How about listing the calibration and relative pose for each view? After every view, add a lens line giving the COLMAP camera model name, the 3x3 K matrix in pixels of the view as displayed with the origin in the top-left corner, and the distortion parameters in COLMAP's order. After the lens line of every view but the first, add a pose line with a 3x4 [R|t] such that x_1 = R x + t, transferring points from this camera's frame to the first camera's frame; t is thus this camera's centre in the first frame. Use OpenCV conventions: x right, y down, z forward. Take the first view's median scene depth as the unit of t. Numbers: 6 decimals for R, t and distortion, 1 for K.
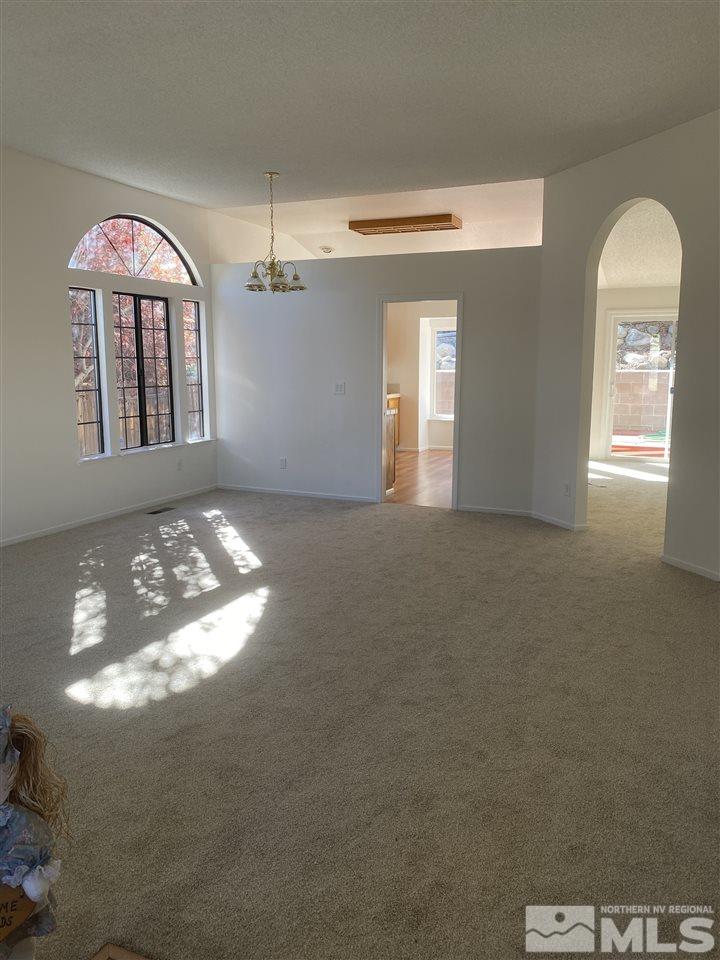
lens RADIAL K [[736.6, 0, 357.8], [0, 736.6, 479.8], [0, 0, 1]] dist [0.022646, -0.007737]
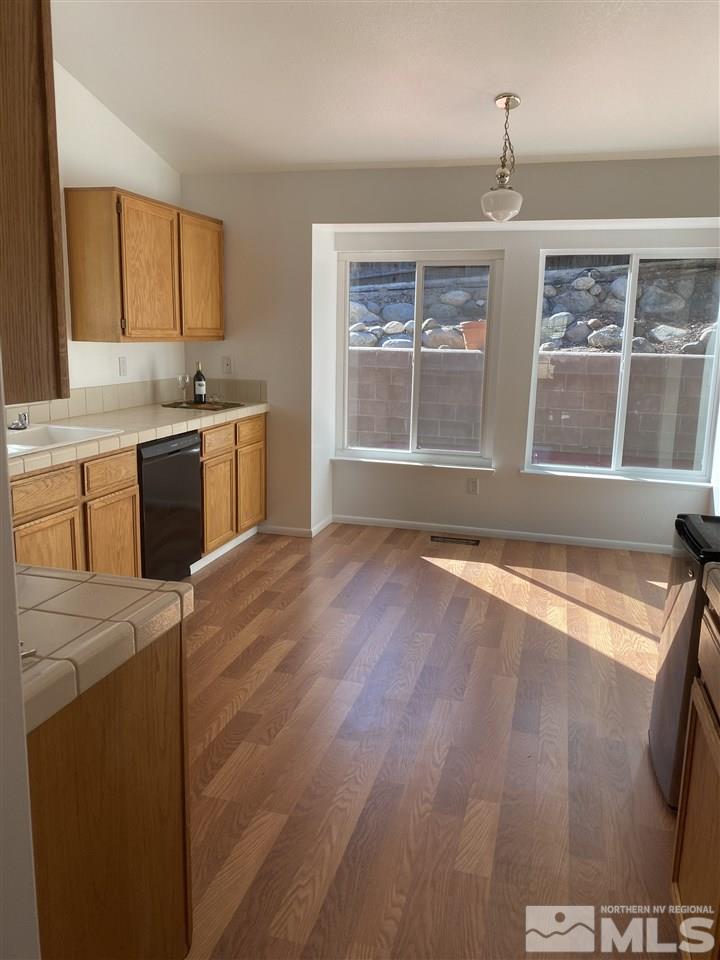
lens RADIAL K [[736.6, 0, 360.3], [0, 736.6, 483.9], [0, 0, 1]] dist [0.022646, -0.007737]
pose [[0.987885, -0.010053, 0.154860, 0.043136], [0.003723, 0.999148, 0.041113, -0.085887], [-0.155141, -0.040039, 0.987081, 0.554497]]
